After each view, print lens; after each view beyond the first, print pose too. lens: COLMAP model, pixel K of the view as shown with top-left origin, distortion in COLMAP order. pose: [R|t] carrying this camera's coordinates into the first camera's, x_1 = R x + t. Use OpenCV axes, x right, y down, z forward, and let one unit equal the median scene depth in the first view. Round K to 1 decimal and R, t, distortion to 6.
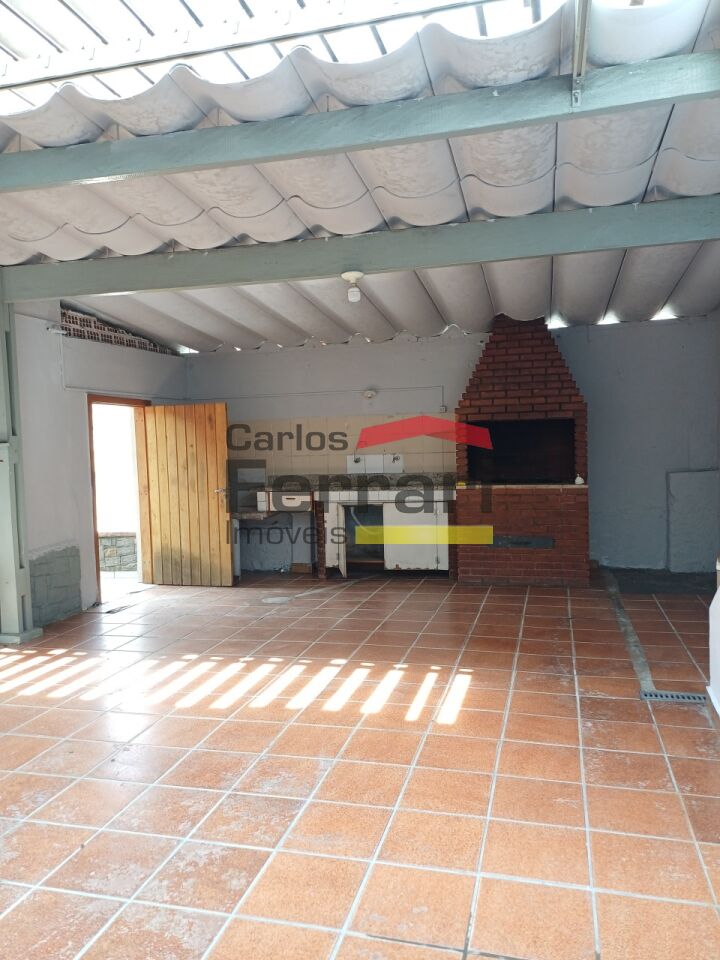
lens RADIAL K [[723.3, 0, 359.9], [0, 723.3, 481.7], [0, 0, 1]] dist [0.048258, -0.033208]
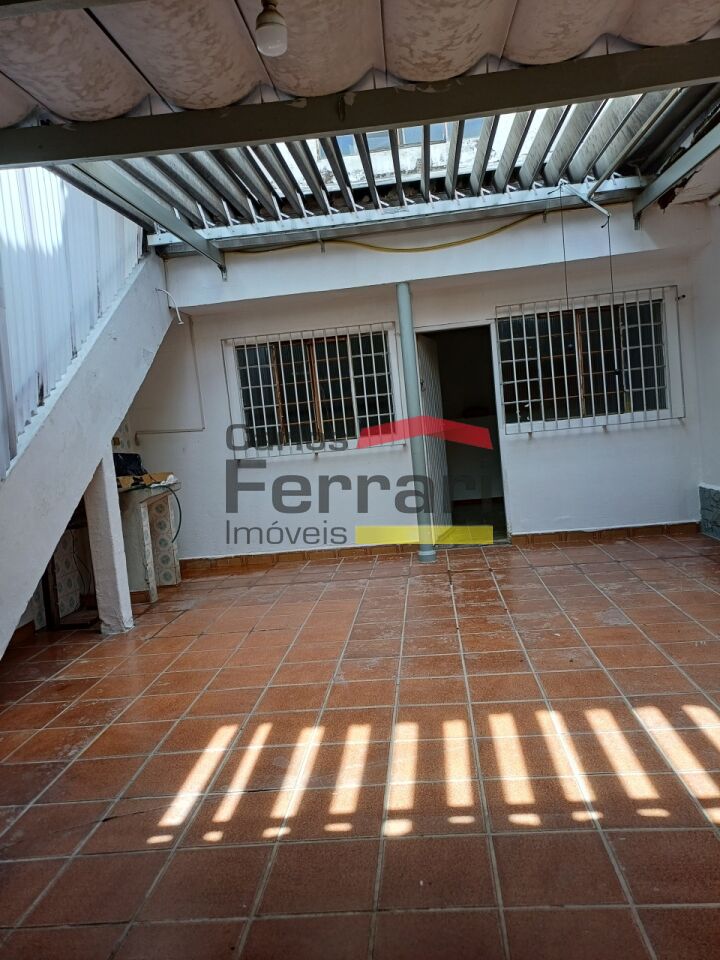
lens RADIAL K [[723.3, 0, 360.4], [0, 723.3, 476.3], [0, 0, 1]] dist [0.048258, -0.033208]
pose [[-0.977190, 0.138124, -0.161312, 0.058732], [0.116408, 0.983691, 0.137117, -0.093665], [0.177620, 0.115212, -0.977332, 1.903801]]
